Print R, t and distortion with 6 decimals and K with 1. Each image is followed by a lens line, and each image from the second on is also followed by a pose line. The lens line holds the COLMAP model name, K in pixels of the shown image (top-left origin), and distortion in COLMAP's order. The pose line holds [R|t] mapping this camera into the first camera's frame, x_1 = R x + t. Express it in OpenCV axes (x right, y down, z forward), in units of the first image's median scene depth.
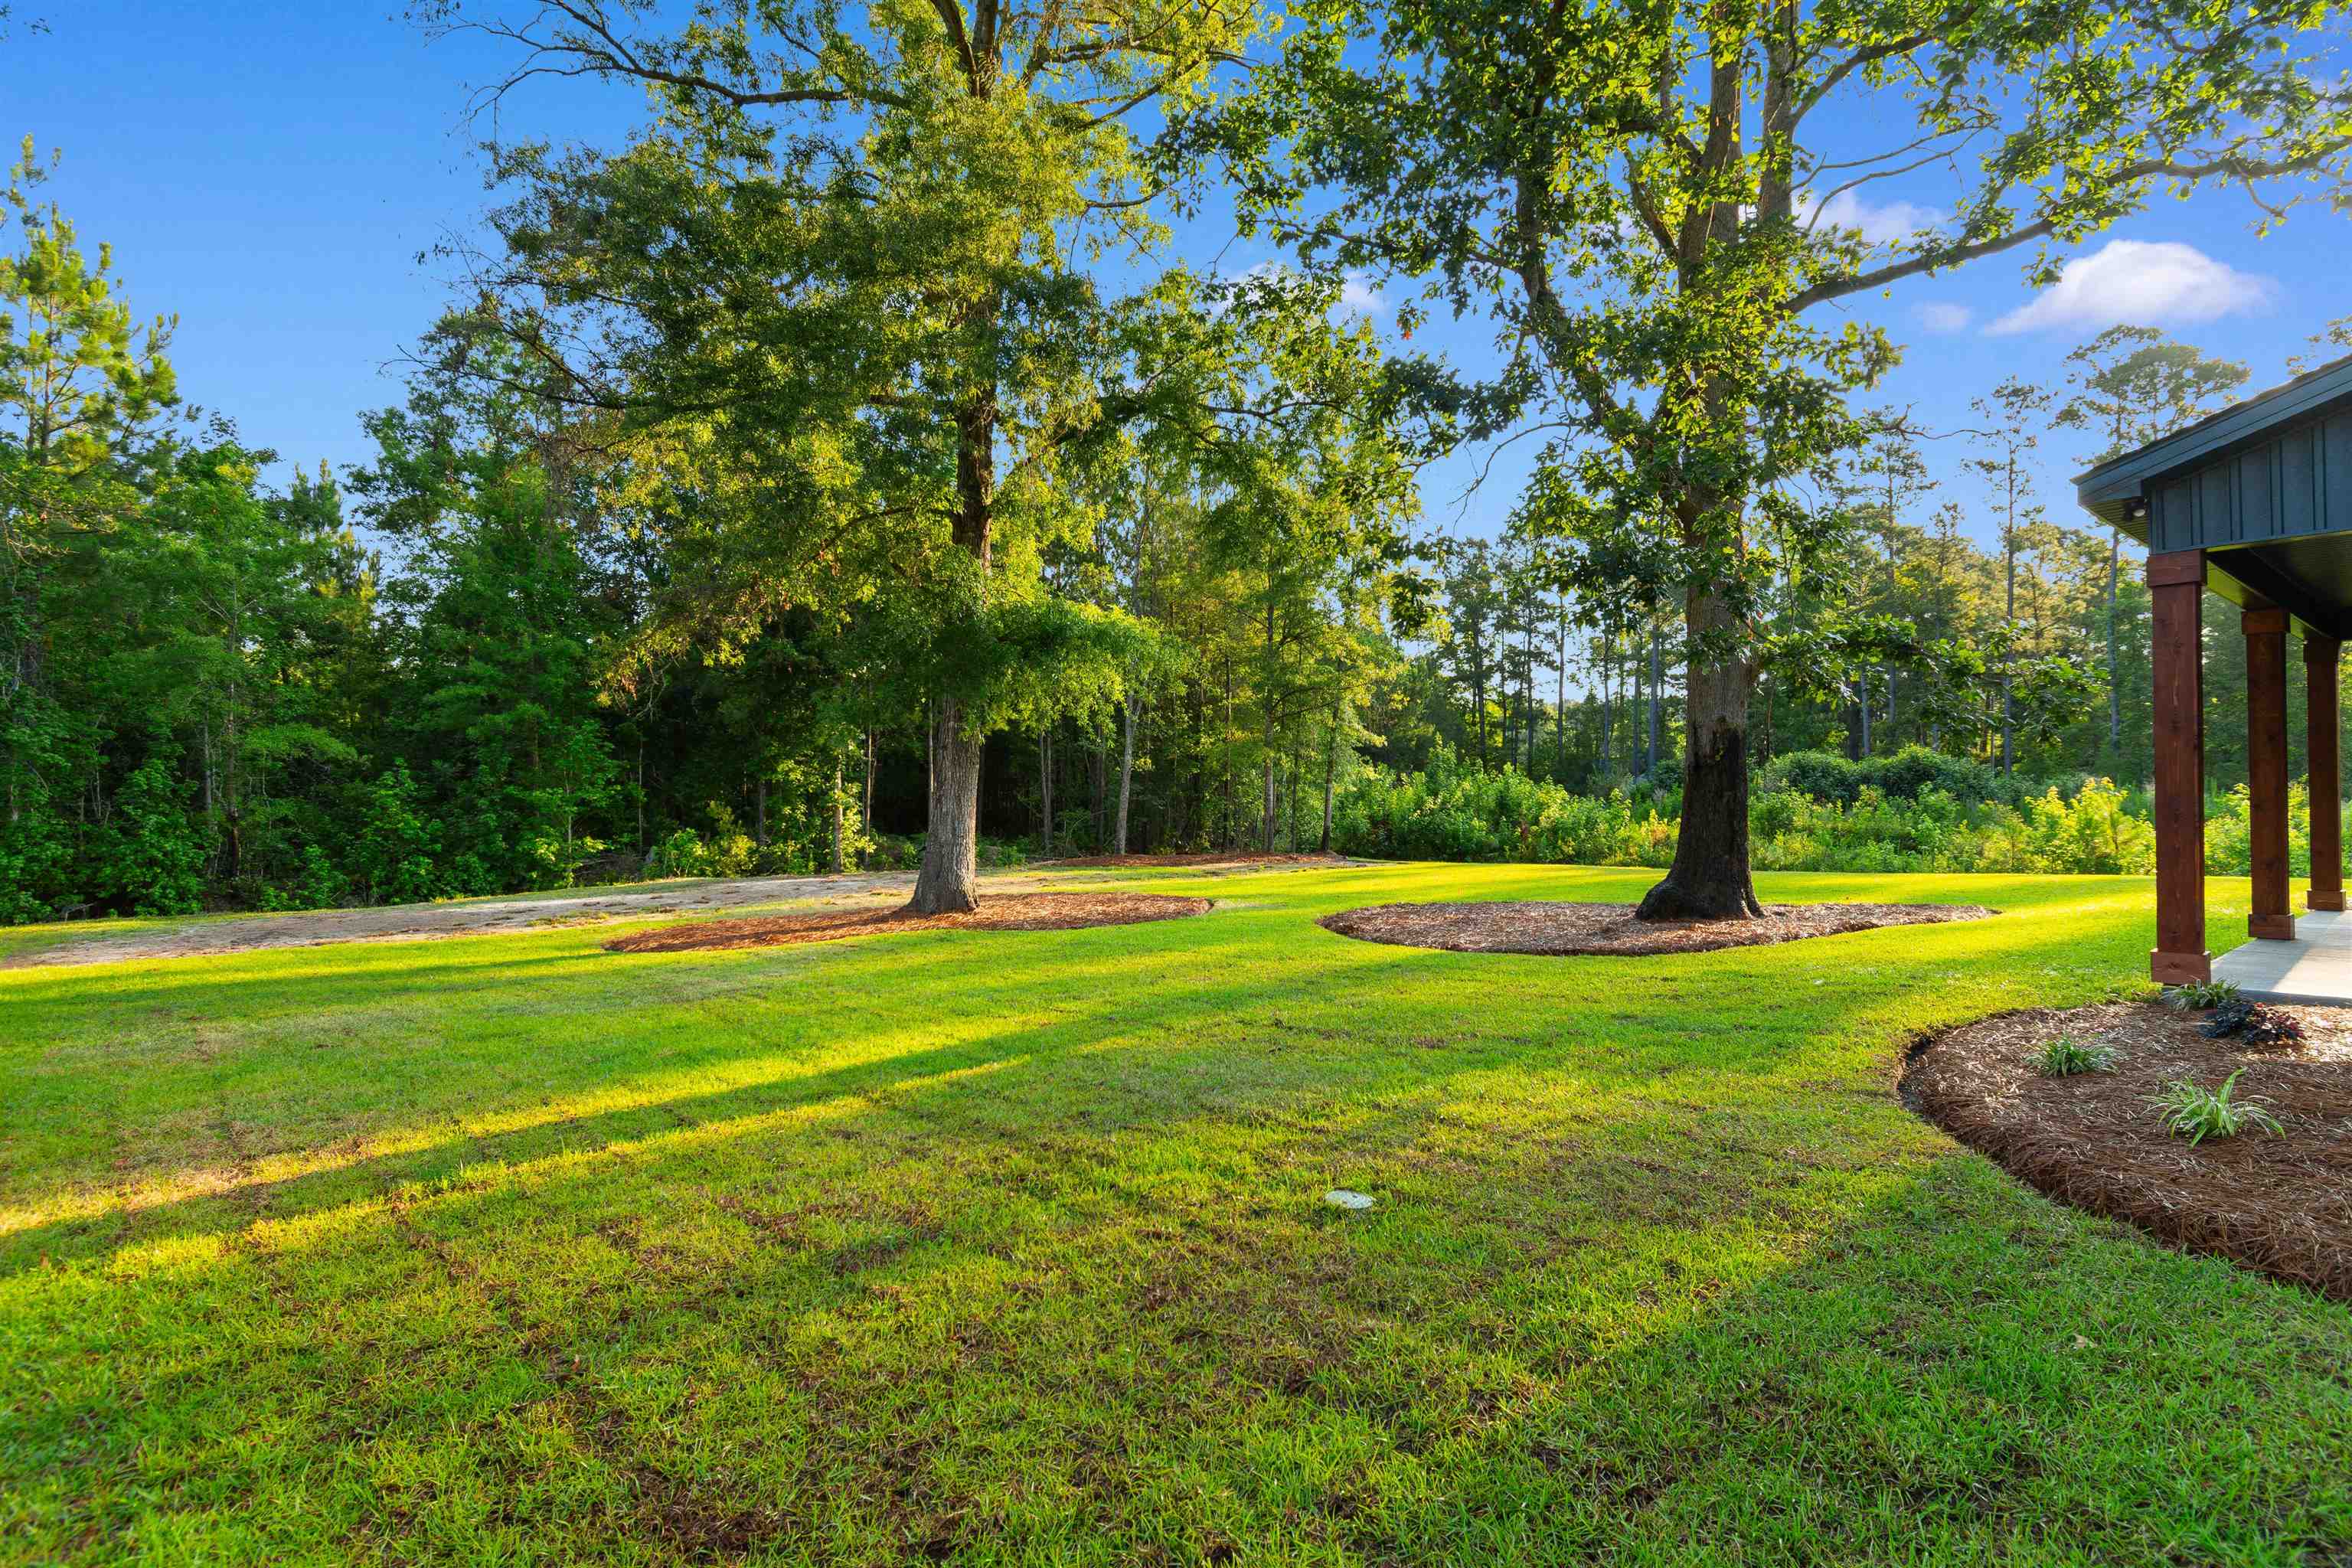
lens RADIAL K [[1205.6, 0, 1177.3], [0, 1205.6, 786.8], [0, 0, 1]] dist [-0.000751, -0.000477]
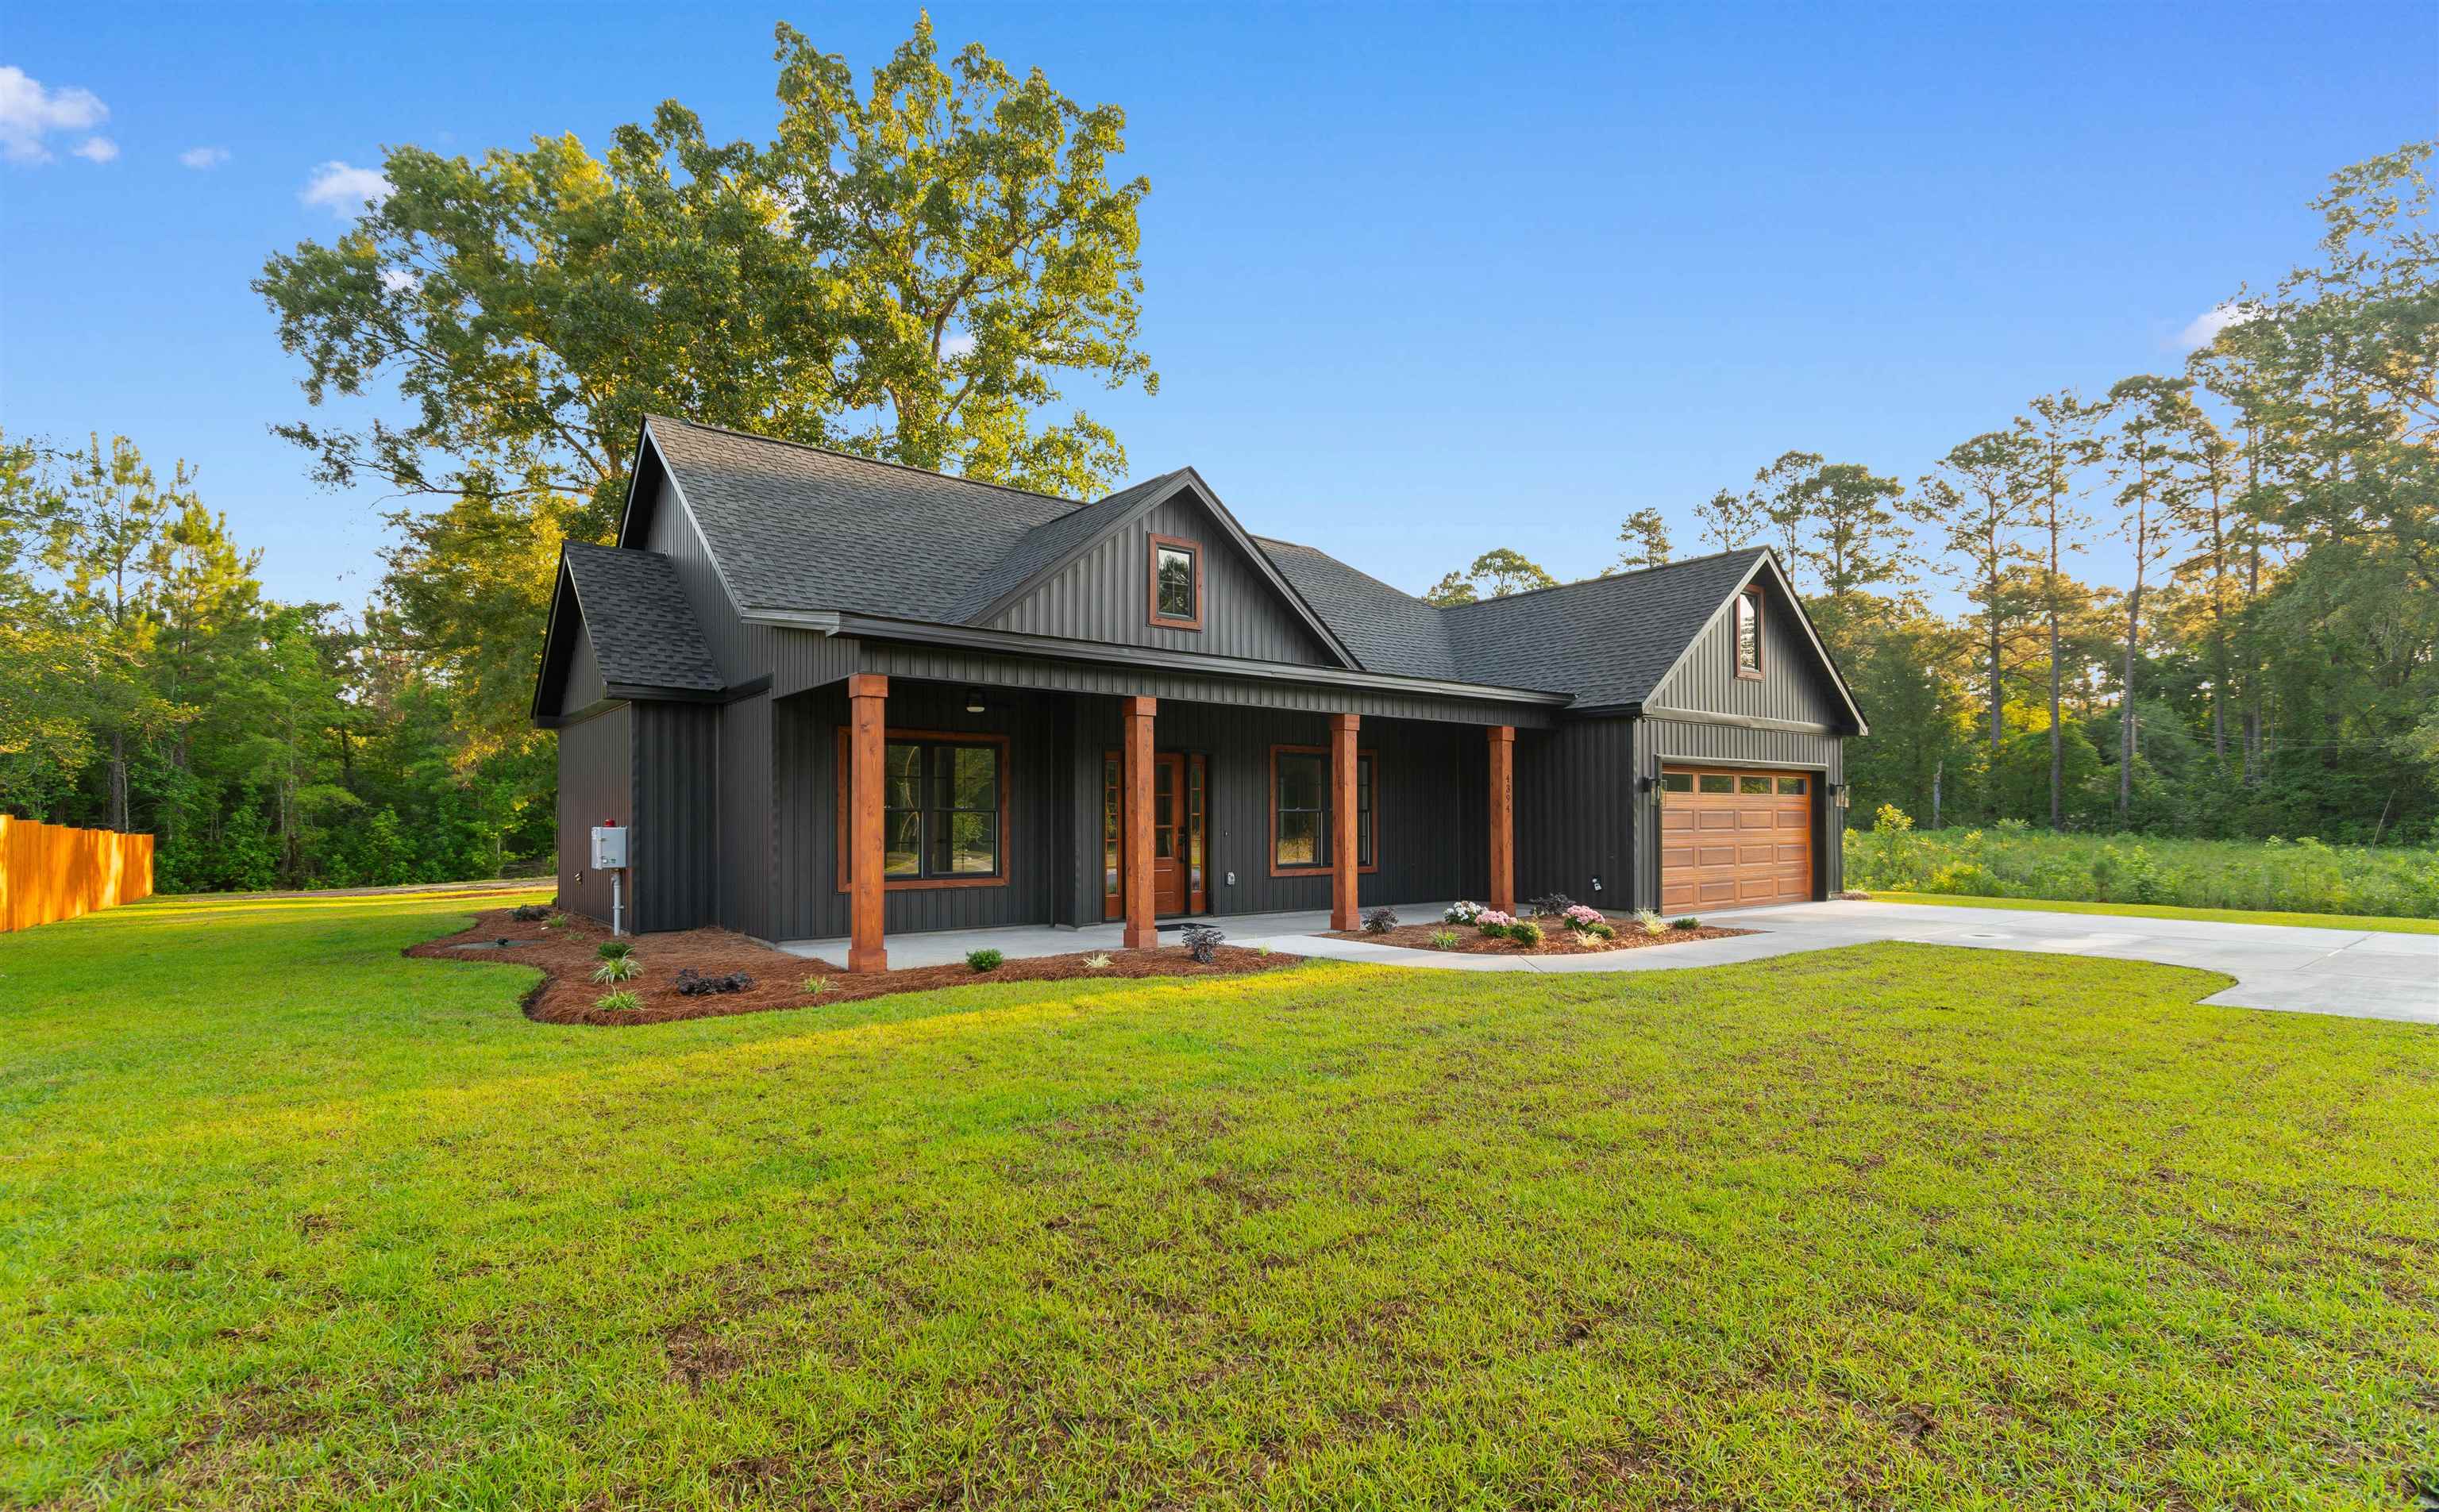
lens RADIAL K [[1200.7, 0, 1245.3], [0, 1200.7, 809.9], [0, 0, 1]] dist [0.000509, 0.000345]
pose [[0.998284, 0.002111, -0.058516, 0.711634], [-0.002108, 0.999998, 0.000117, -0.018991], [0.058516, 0.000006, 0.998286, -0.670590]]
